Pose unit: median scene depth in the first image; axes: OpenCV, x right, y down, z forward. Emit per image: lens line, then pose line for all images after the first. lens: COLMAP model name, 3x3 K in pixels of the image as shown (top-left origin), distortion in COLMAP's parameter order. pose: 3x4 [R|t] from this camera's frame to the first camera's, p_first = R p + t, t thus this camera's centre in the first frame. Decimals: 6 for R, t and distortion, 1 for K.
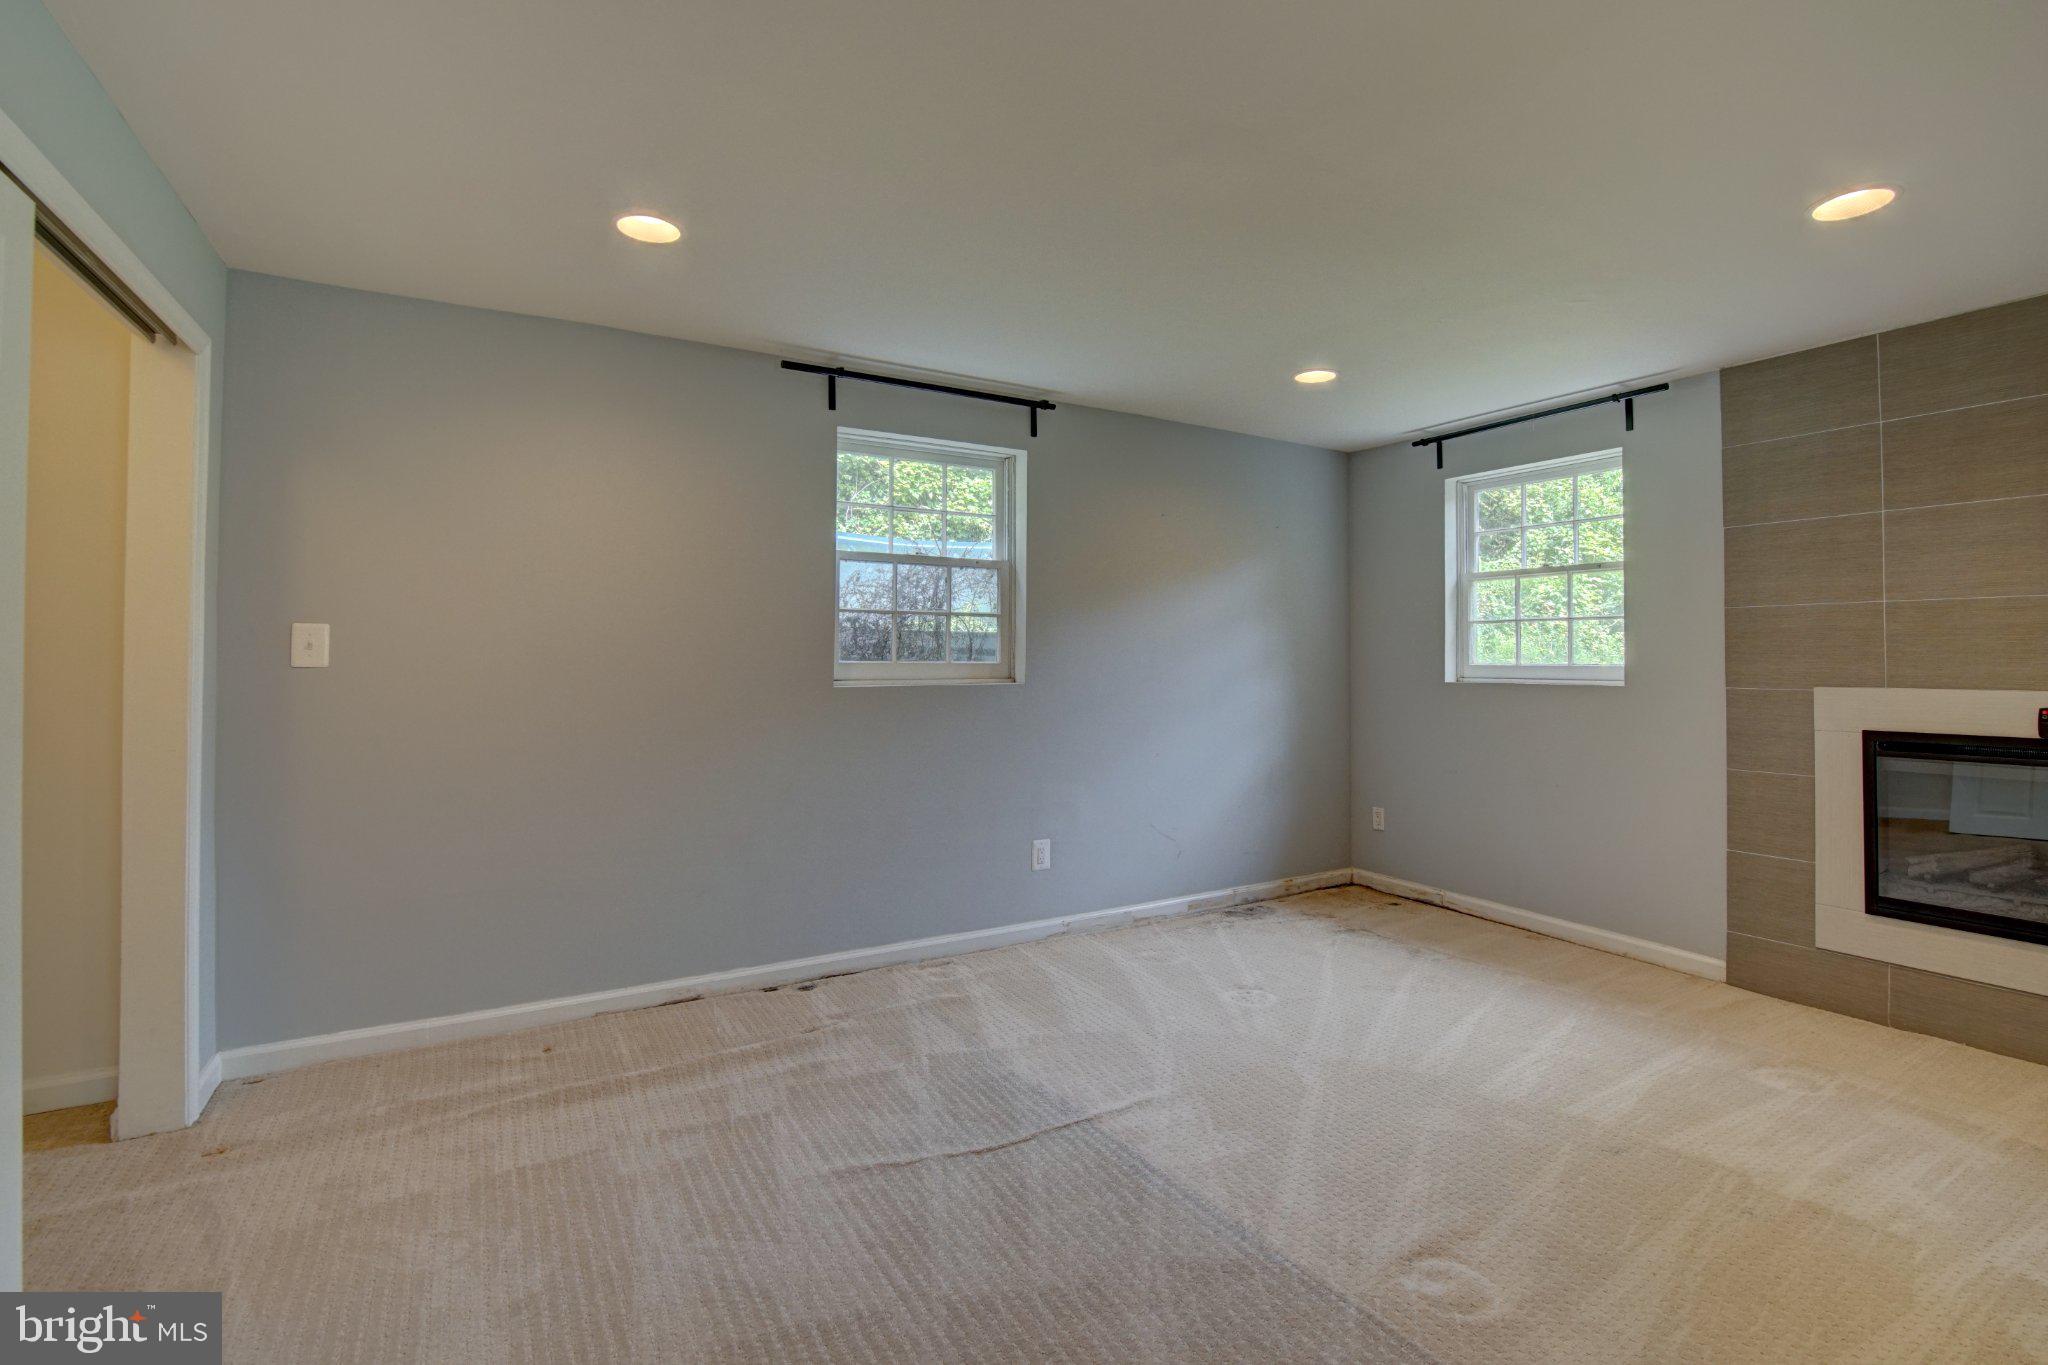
lens RADIAL K [[929.1, 0, 1028.0], [0, 929.1, 670.7], [0, 0, 1]] dist [-0.031506, 0.000020]
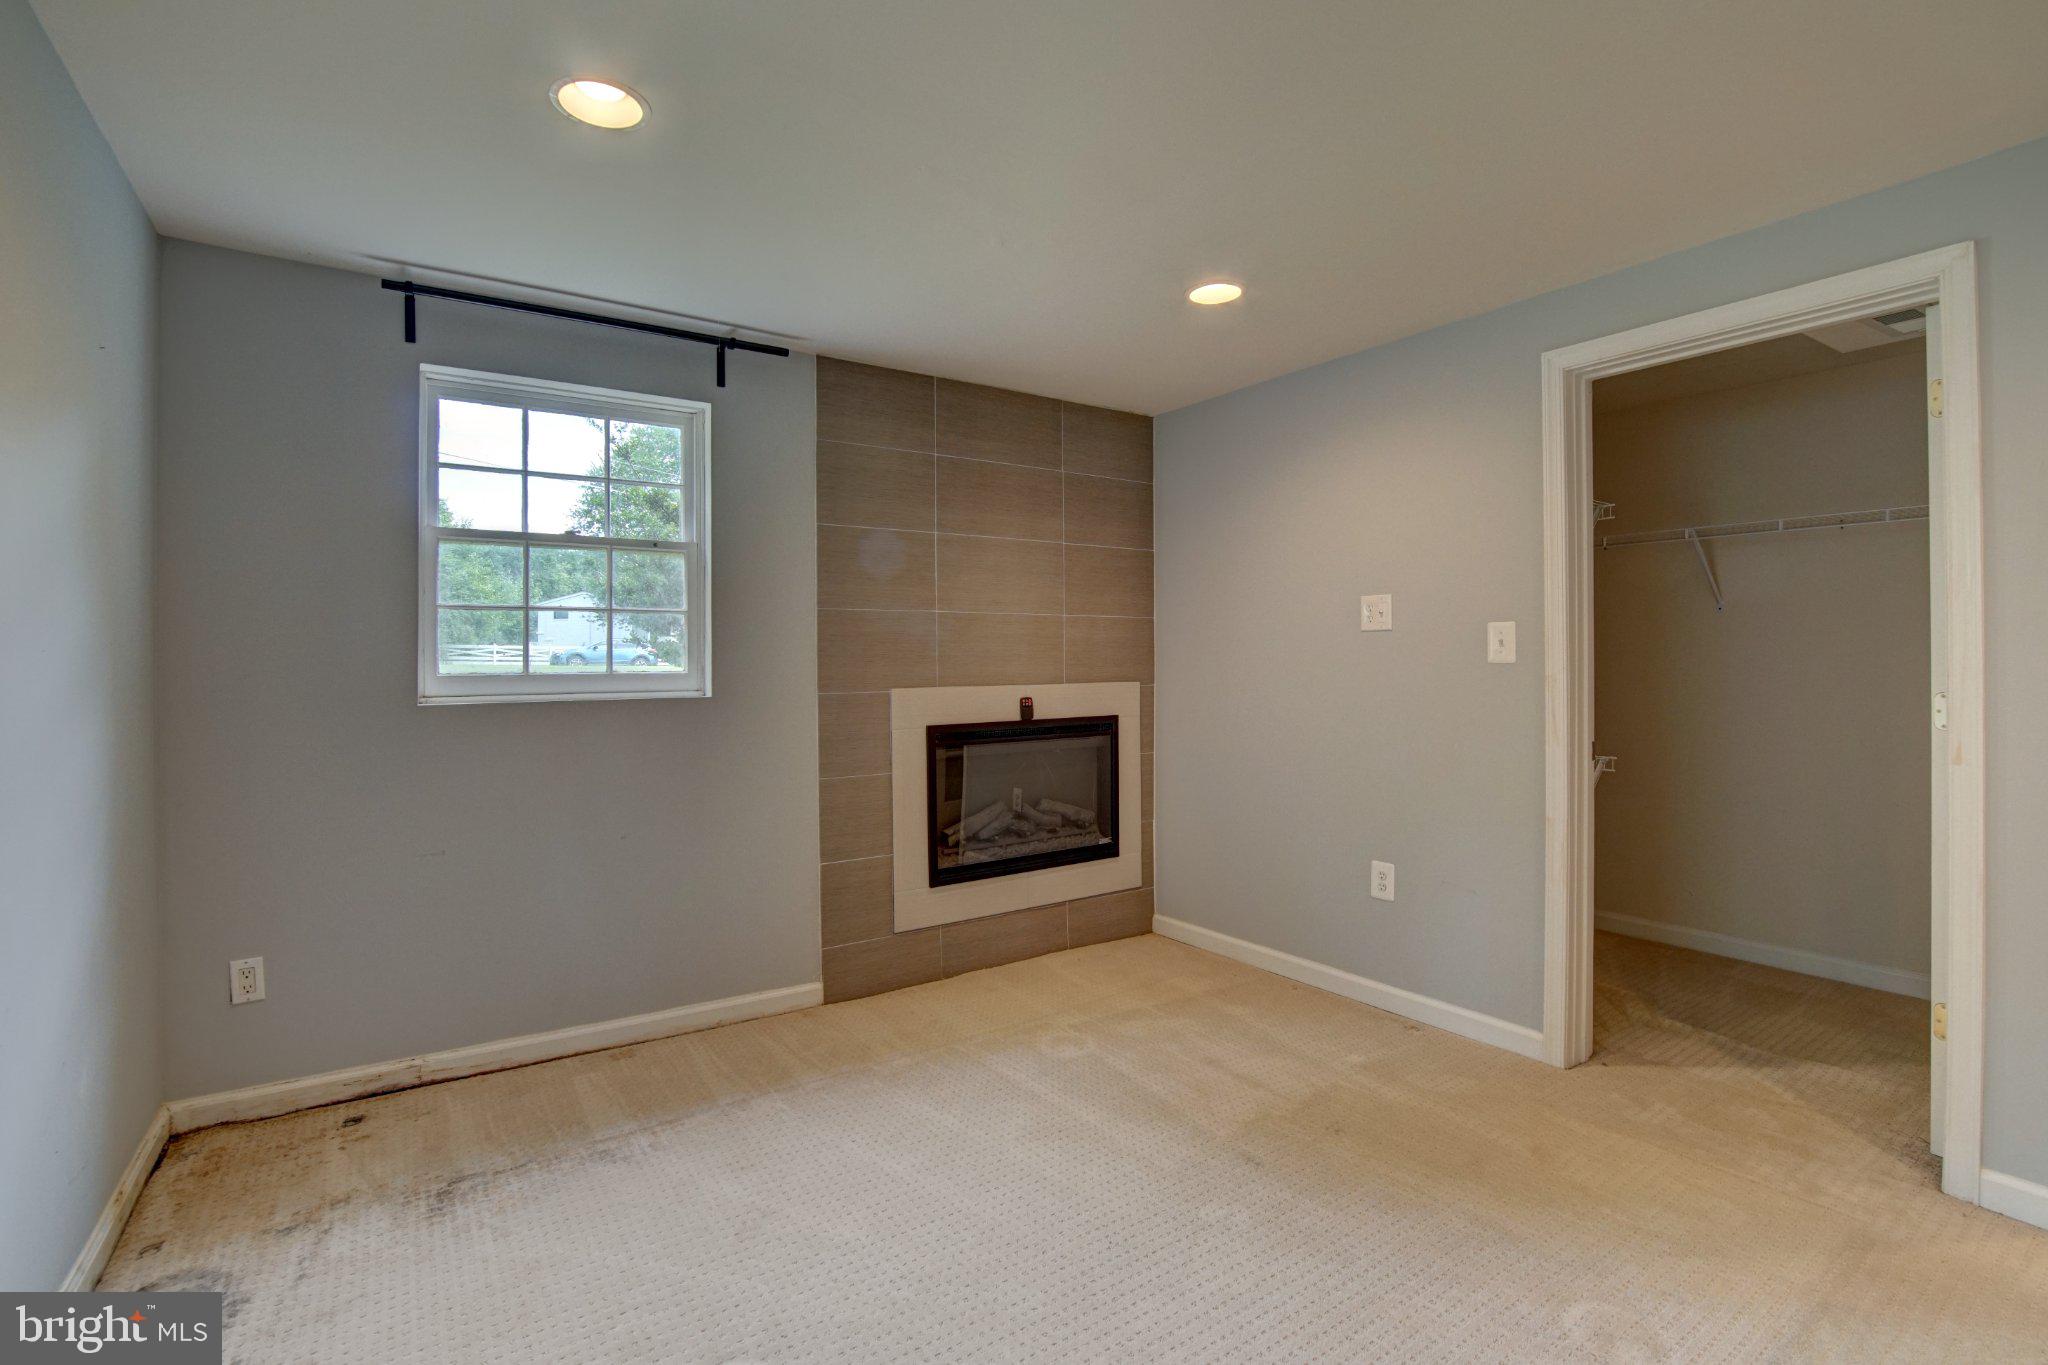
lens RADIAL K [[929.1, 0, 1028.0], [0, 929.1, 670.7], [0, 0, 1]] dist [-0.031506, 0.000020]
pose [[-0.065830, -0.009970, 0.997781, -0.179044], [0.020164, 0.999733, 0.011320, -0.009675], [-0.997627, 0.020864, -0.065612, 0.732891]]
